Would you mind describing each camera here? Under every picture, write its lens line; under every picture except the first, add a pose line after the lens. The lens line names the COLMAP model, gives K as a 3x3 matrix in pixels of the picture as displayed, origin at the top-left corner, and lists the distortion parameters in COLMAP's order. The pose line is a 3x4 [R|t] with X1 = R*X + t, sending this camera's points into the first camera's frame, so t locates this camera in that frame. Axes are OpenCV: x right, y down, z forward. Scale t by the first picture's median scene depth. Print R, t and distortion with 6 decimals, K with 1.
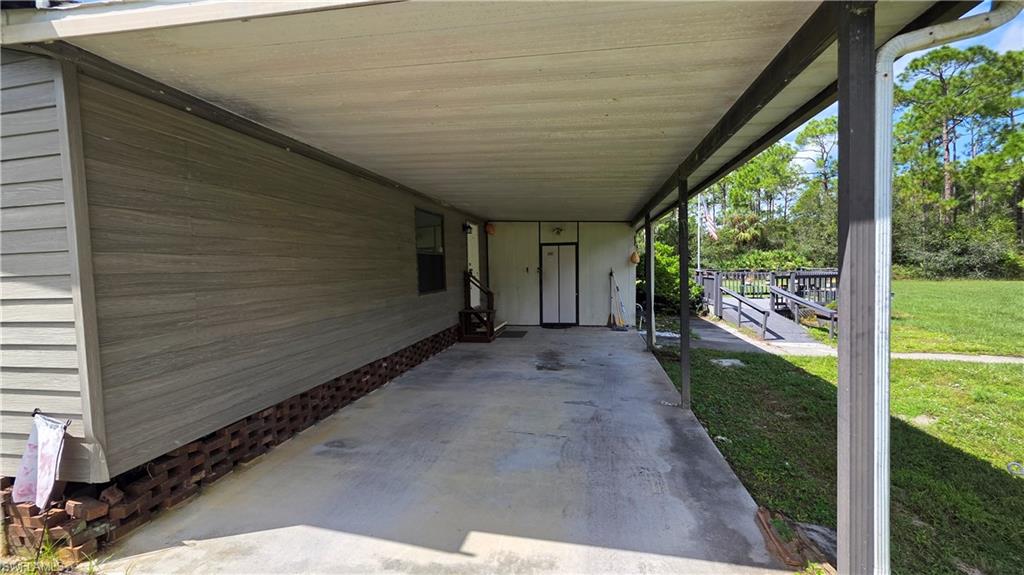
lens RADIAL K [[408.6, 0, 510.7], [0, 408.6, 284.7], [0, 0, 1]] dist [0.000244, 0.000200]
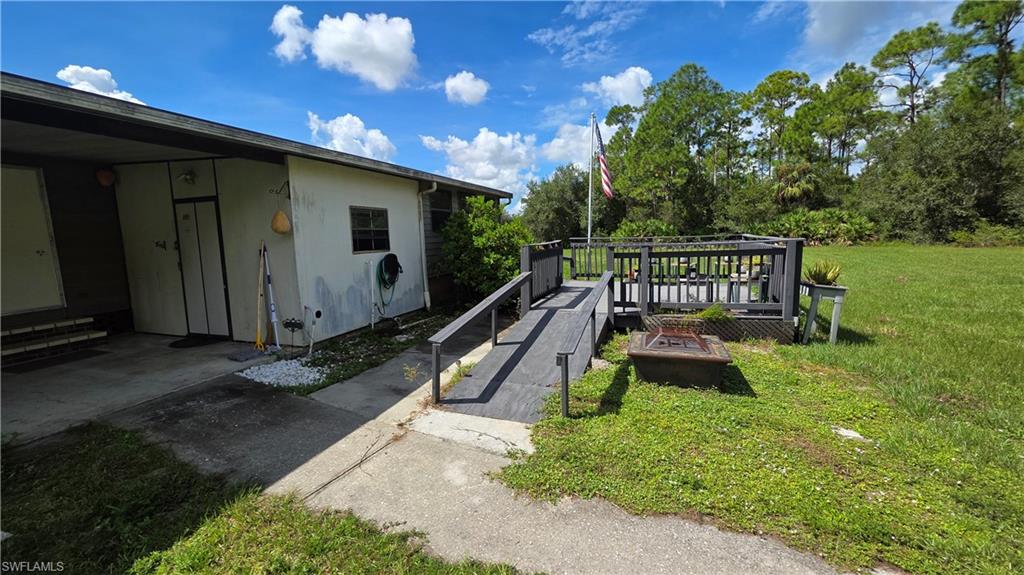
lens RADIAL K [[408.6, 0, 510.7], [0, 408.6, 284.7], [0, 0, 1]] dist [0.000244, 0.000200]
pose [[0.988305, 0.011420, -0.152064, 0.184152], [0.001601, 0.996359, 0.085238, -0.008173], [0.152484, -0.084485, 0.984688, 0.139483]]
